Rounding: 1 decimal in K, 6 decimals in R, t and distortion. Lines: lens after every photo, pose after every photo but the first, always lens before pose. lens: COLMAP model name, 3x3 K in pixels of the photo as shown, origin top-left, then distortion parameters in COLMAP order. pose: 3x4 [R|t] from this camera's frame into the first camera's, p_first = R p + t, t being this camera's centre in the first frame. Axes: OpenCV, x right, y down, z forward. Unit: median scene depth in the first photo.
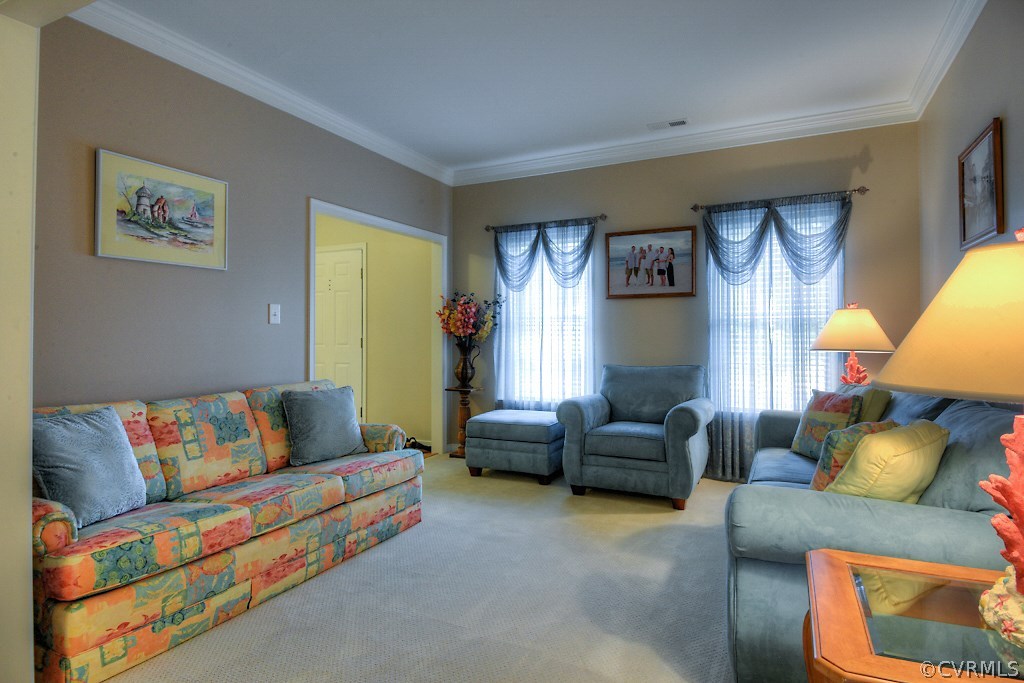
lens RADIAL K [[563.2, 0, 512.8], [0, 563.2, 326.2], [0, 0, 1]] dist [0.051633, -0.049971]
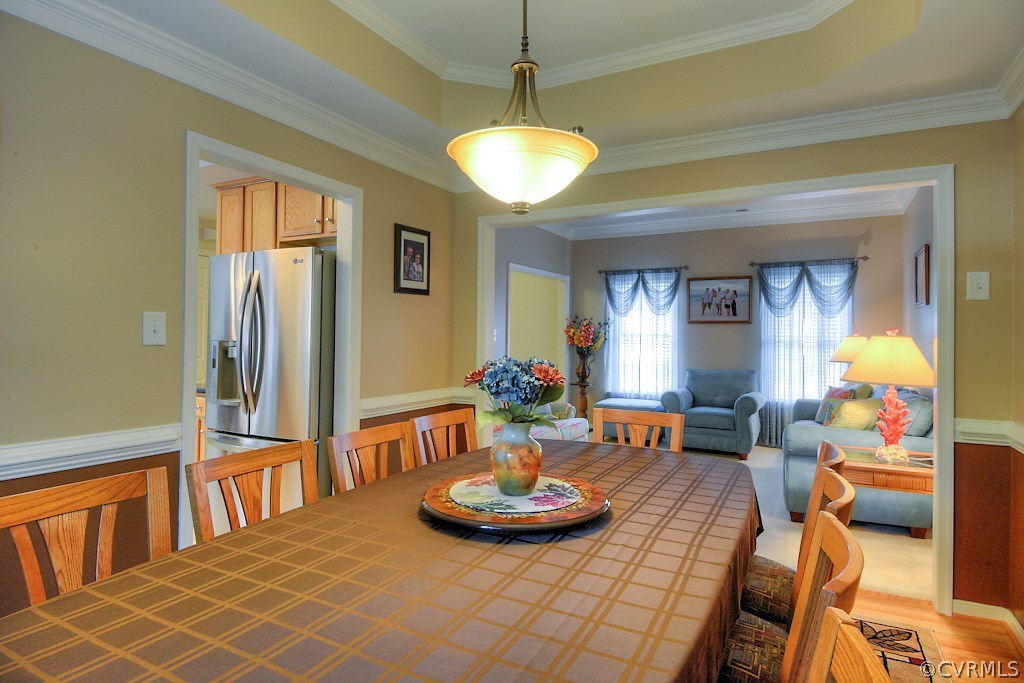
lens RADIAL K [[563.2, 0, 512.8], [0, 563.2, 326.2], [0, 0, 1]] dist [0.051633, -0.049971]
pose [[0.998965, 0.011049, -0.044112, -0.237906], [-0.011026, 0.999939, 0.000750, -0.040237], [0.044118, -0.000263, 0.999026, -0.516130]]
